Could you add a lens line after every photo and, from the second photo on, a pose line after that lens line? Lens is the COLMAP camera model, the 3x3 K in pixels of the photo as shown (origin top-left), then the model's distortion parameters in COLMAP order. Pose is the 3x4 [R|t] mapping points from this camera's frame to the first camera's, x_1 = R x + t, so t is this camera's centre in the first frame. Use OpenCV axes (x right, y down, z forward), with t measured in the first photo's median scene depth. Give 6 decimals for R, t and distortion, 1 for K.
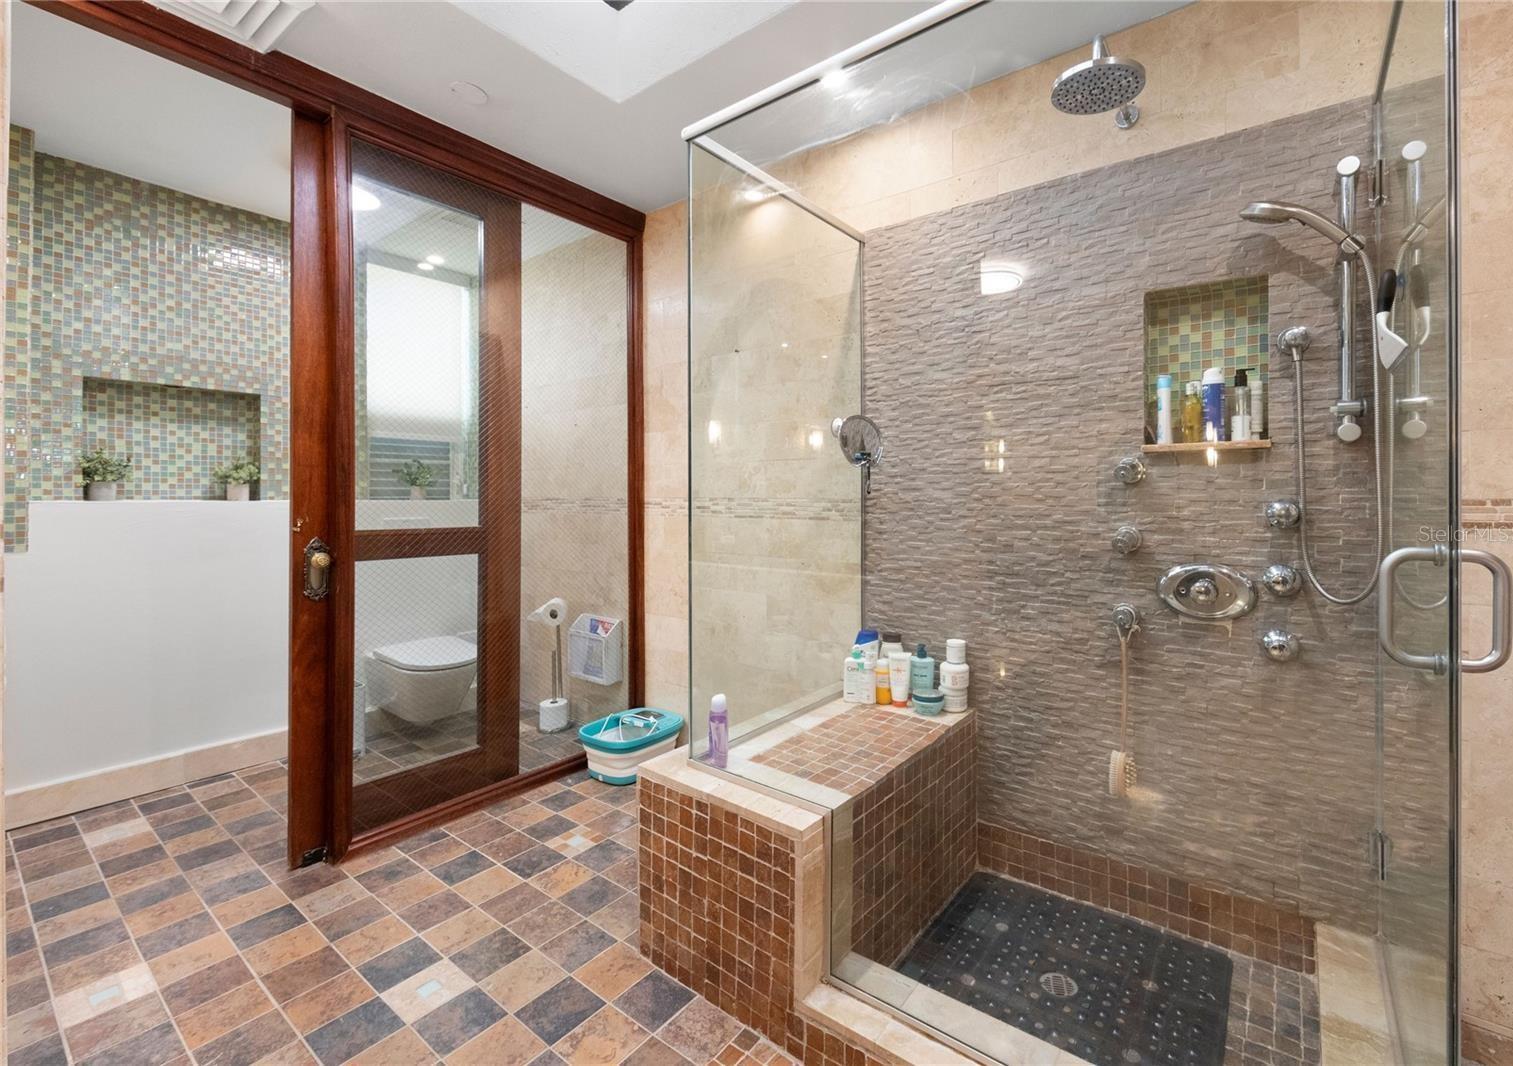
lens RADIAL K [[651.3, 0, 802.9], [0, 651.3, 499.7], [0, 0, 1]] dist [-0.002966, -0.000405]
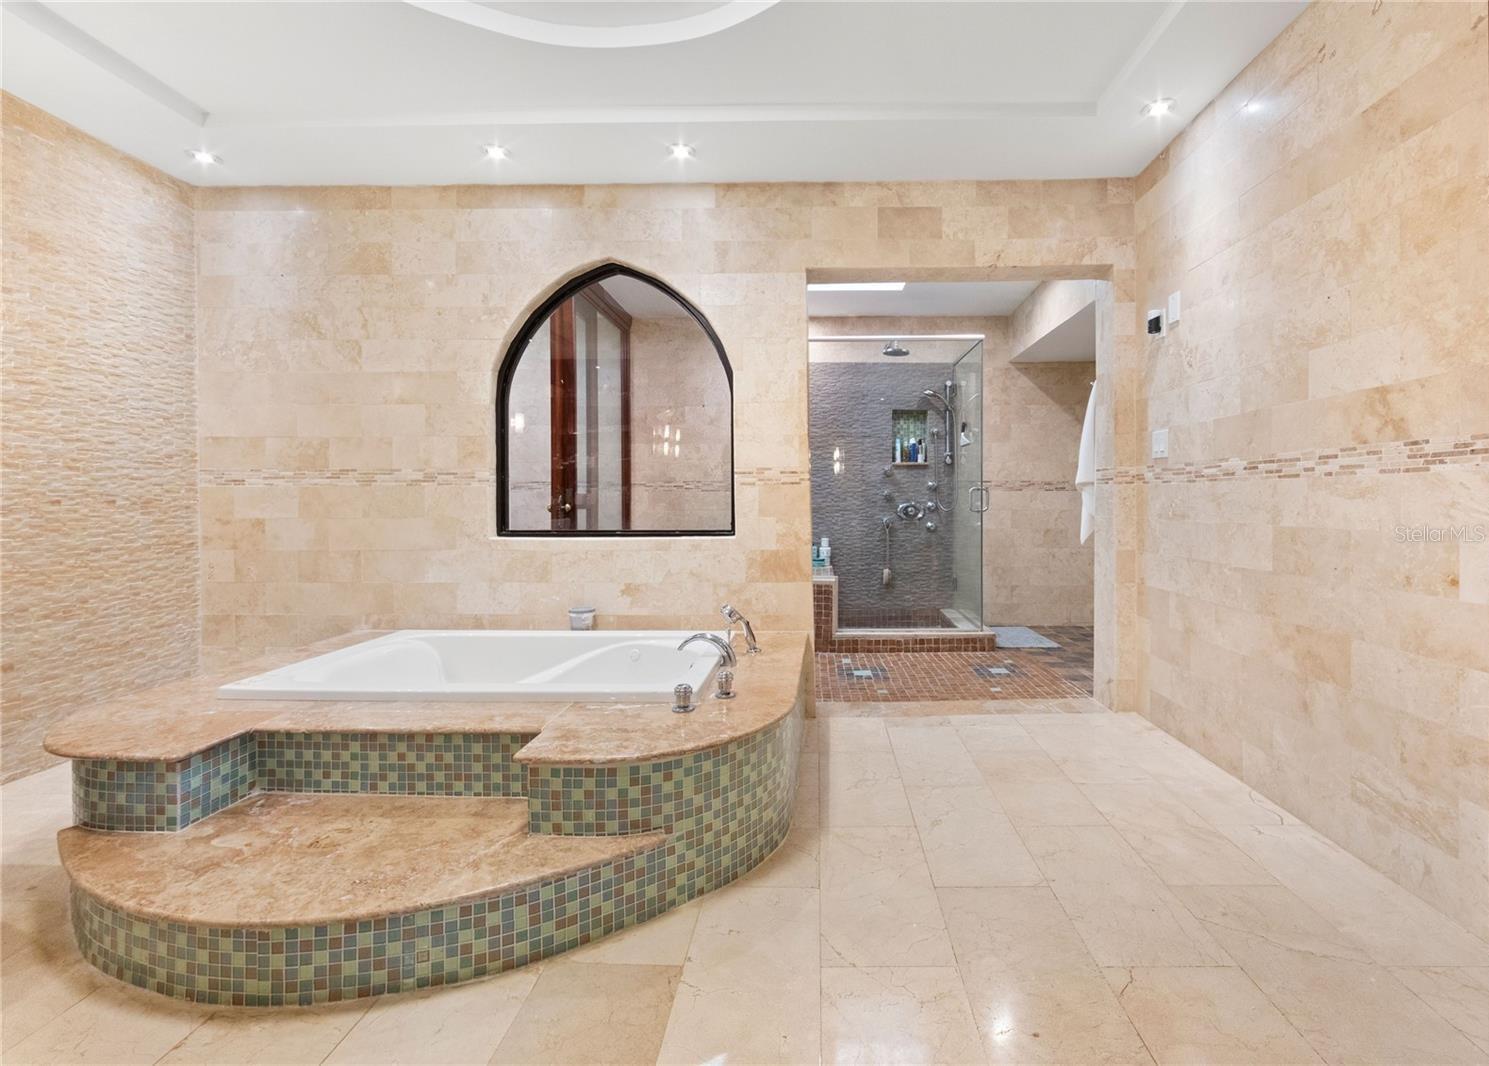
lens RADIAL K [[641.0, 0, 793.3], [0, 641.0, 502.6], [0, 0, 1]] dist [-0.002966, -0.000405]
pose [[0.823207, -0.001149, 0.567740, -1.314437], [0.002600, 0.999995, -0.001747, 0.089150], [-0.567735, 0.002914, 0.823206, -0.988089]]
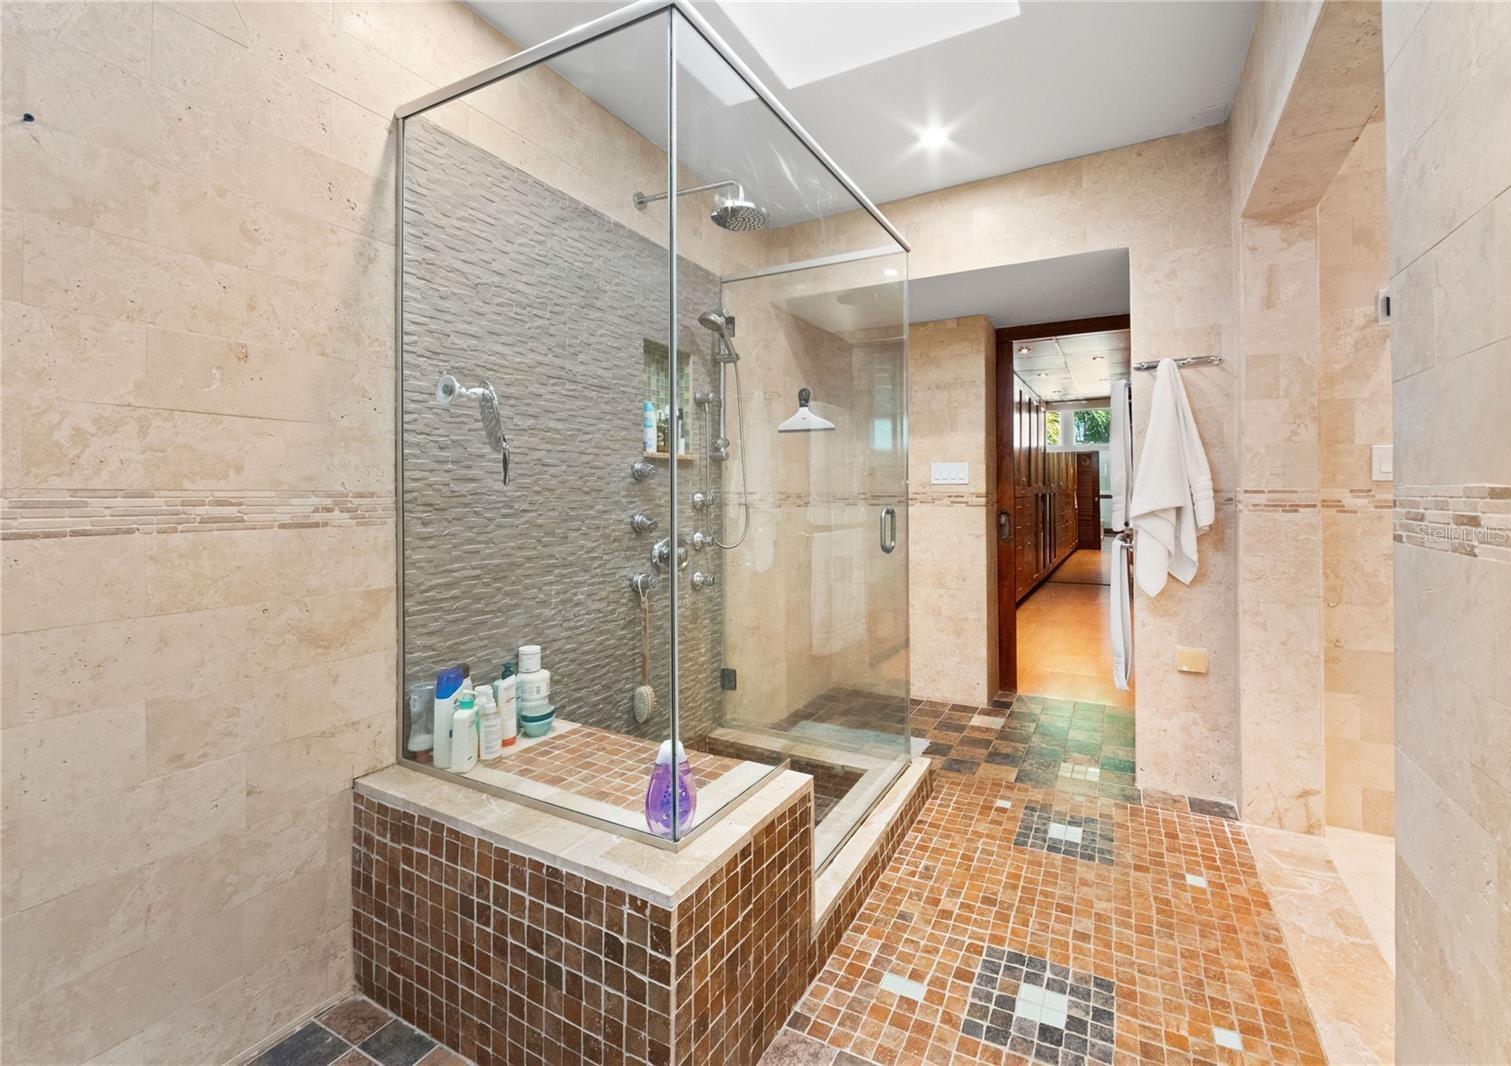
lens RADIAL K [[650.5, 0, 809.2], [0, 650.5, 490.3], [0, 0, 1]] dist [-0.002966, -0.000405]
pose [[-0.174278, 0.006762, 0.984673, -0.770508], [0.007249, 0.999958, -0.005584, 0.005323], [-0.984670, 0.006164, -0.174319, 0.815056]]
